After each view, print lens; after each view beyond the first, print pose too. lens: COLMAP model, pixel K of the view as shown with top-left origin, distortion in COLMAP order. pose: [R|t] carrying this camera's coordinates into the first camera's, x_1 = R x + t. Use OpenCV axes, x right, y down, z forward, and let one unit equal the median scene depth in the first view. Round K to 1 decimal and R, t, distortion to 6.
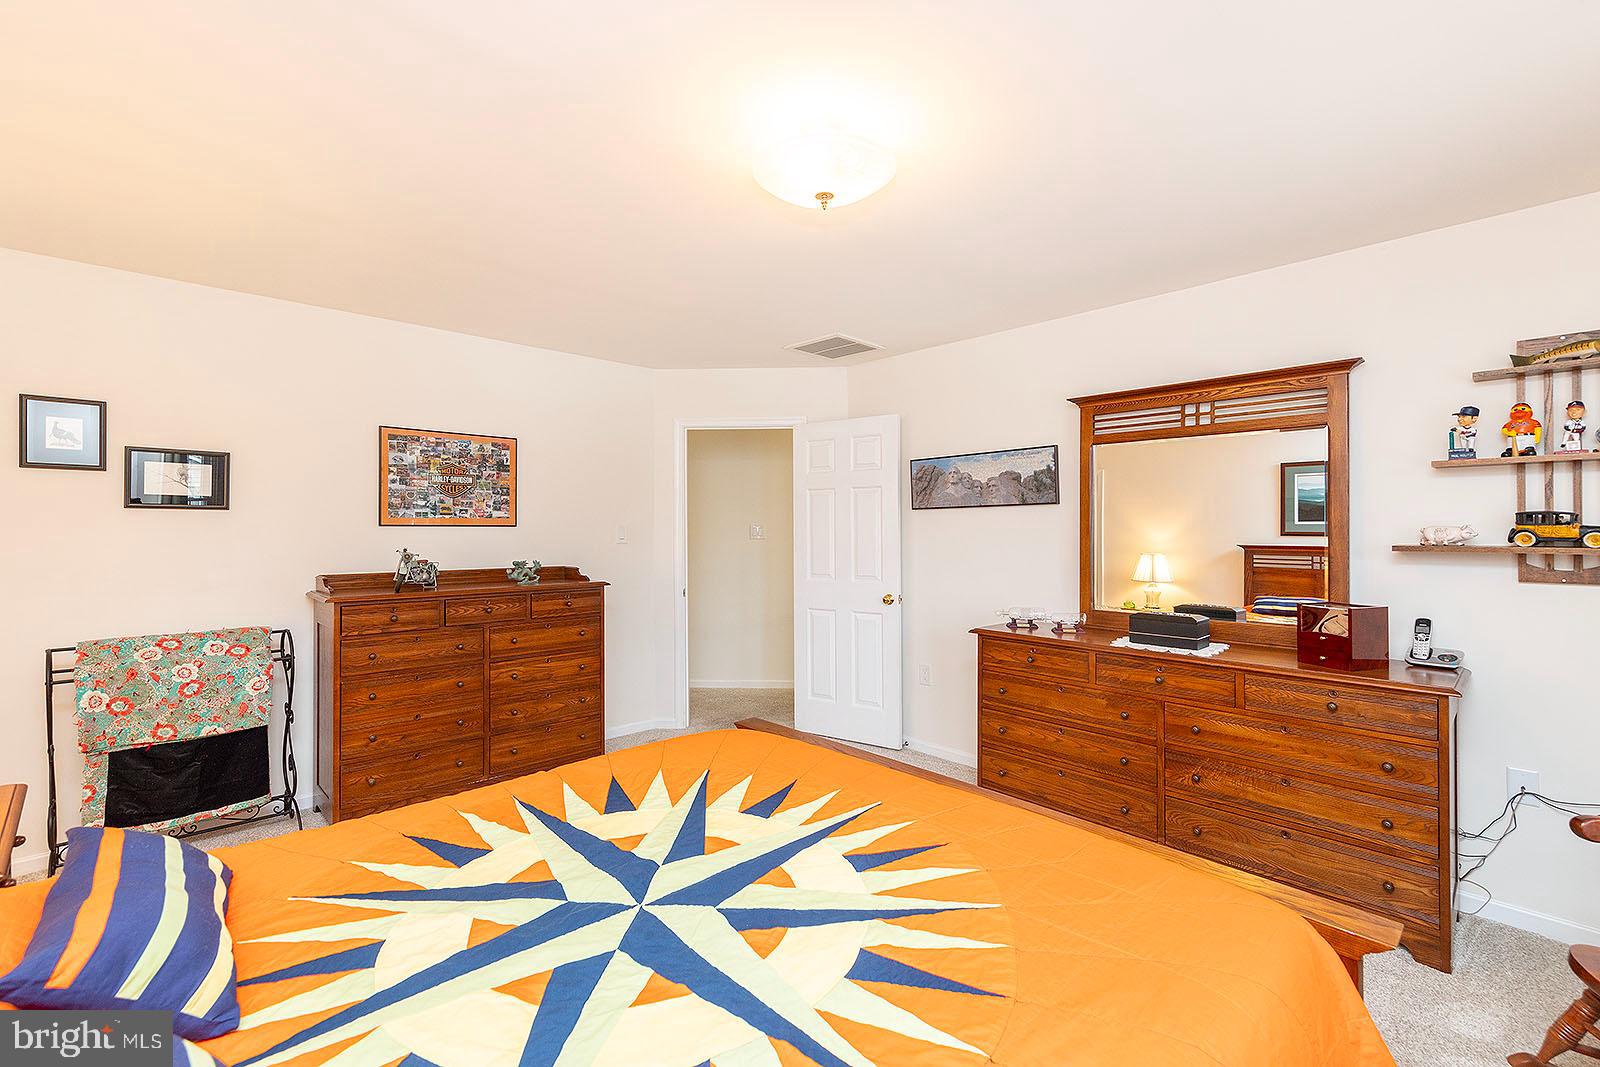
lens RADIAL K [[682.5, 0, 793.0], [0, 682.5, 527.3], [0, 0, 1]] dist [-0.001283, -0.000359]
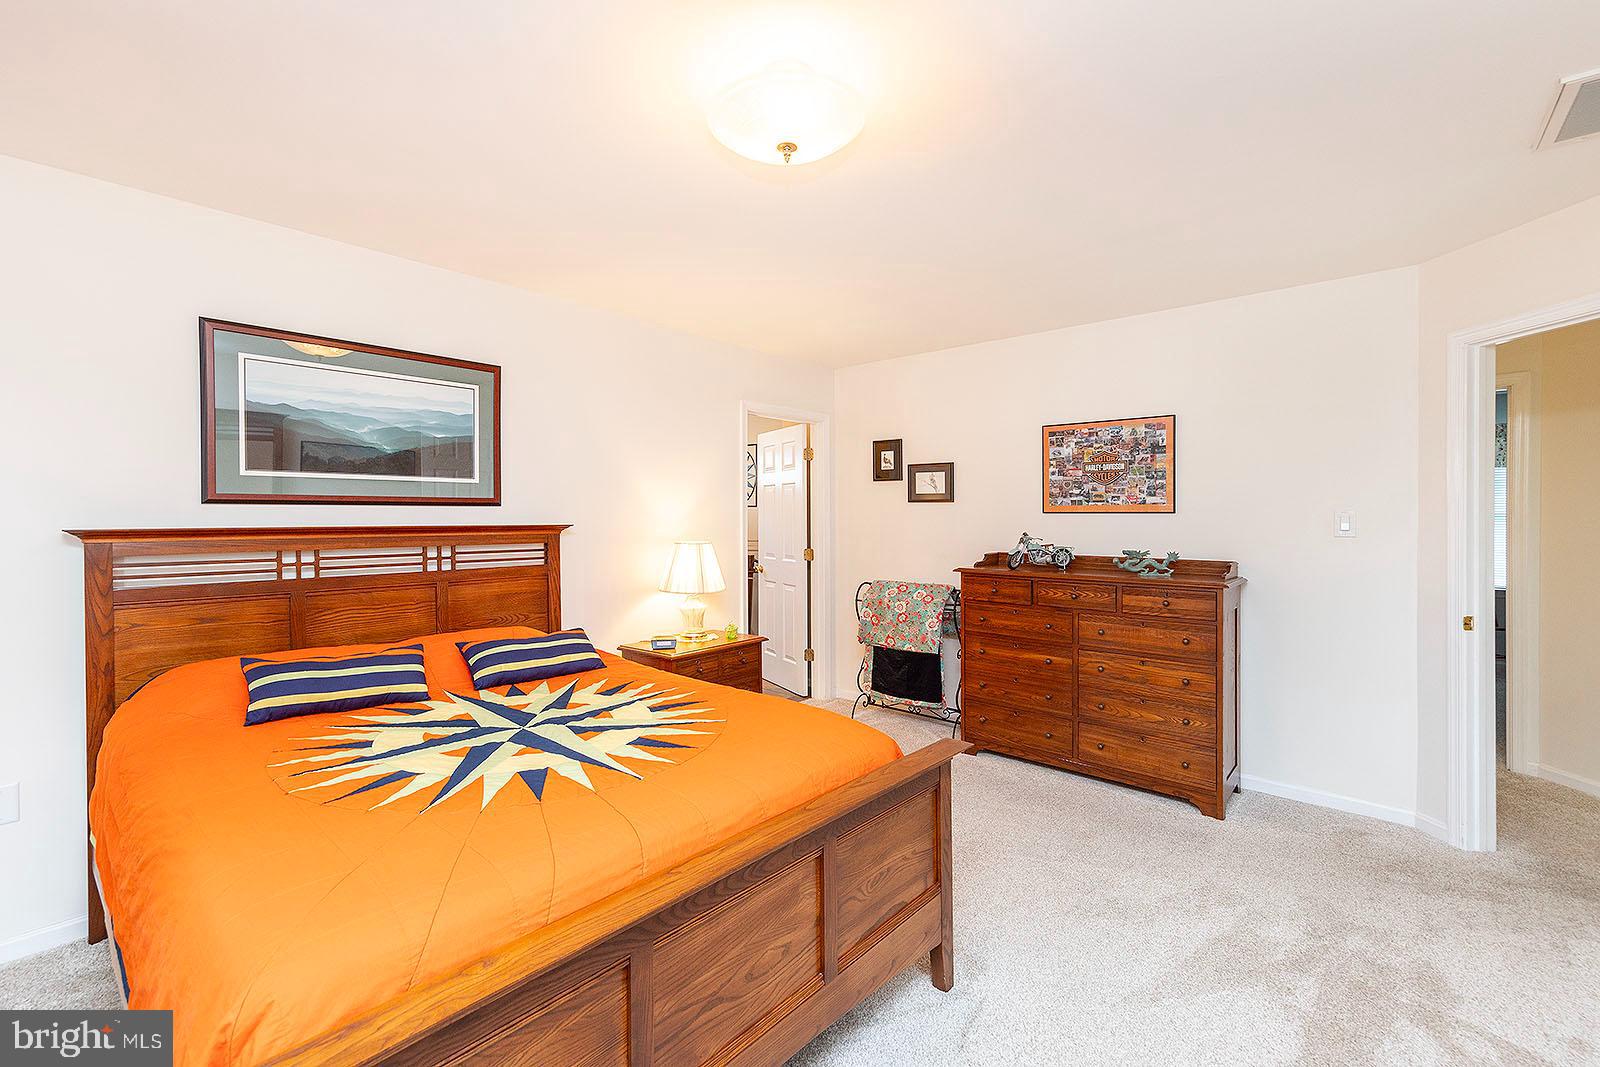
lens RADIAL K [[682.5, 0, 799.6], [0, 682.5, 523.3], [0, 0, 1]] dist [-0.001283, -0.000359]
pose [[0.089243, 0.014092, -0.995910, 0.497544], [0.004276, 0.999885, 0.014532, -0.003169], [0.996001, -0.005555, 0.089173, 0.478119]]
